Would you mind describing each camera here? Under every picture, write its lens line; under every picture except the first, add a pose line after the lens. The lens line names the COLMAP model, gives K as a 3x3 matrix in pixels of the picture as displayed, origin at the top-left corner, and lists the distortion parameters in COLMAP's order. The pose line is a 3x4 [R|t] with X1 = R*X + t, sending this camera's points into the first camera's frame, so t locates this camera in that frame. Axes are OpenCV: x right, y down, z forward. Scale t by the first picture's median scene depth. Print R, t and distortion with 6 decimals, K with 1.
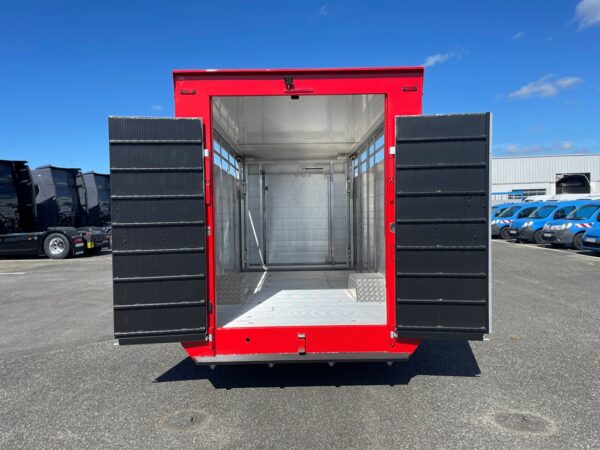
lens RADIAL K [[459.1, 0, 302.0], [0, 459.1, 229.1], [0, 0, 1]] dist [0.024905, -0.003662]
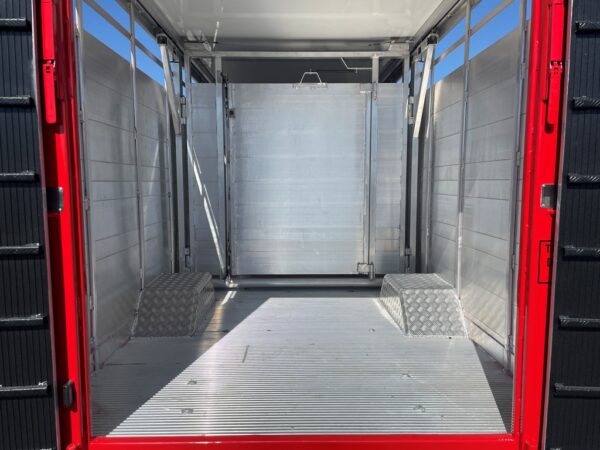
lens RADIAL K [[450.3, 0, 300.0], [0, 450.3, 225.0], [0, 0, 1]] dist [-0.000855, -0.069653]
pose [[0.999905, 0.013533, -0.002621, -0.002618], [-0.013337, 0.997846, 0.064230, -0.000374], [0.003485, -0.064189, 0.997932, 0.320505]]
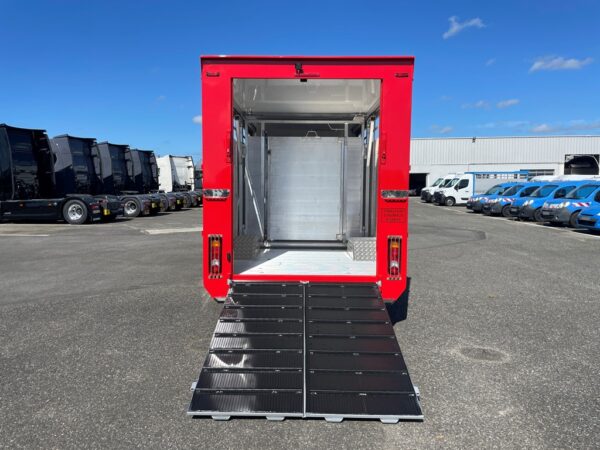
lens RADIAL K [[461.6, 0, 300.0], [0, 461.6, 225.0], [0, 0, 1]] dist [0.036593, -0.001687]
pose [[0.999522, 0.025246, -0.017872, 0.002818], [-0.024467, 0.998795, 0.042547, 0.015608], [0.018924, -0.042089, 0.998935, -0.097303]]
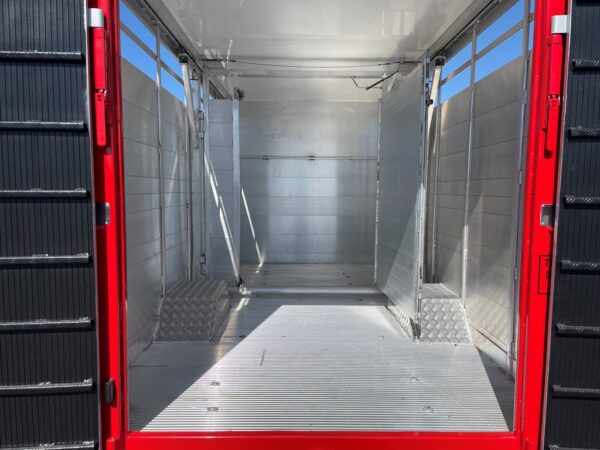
lens RADIAL K [[450.3, 0, 300.0], [0, 450.3, 225.0], [0, 0, 1]] dist [-0.000855, -0.069653]
pose [[0.999684, 0.023298, -0.009462, -0.011653], [-0.022830, 0.998641, 0.046854, -0.004285], [0.010541, -0.046623, 0.998857, 0.300265]]
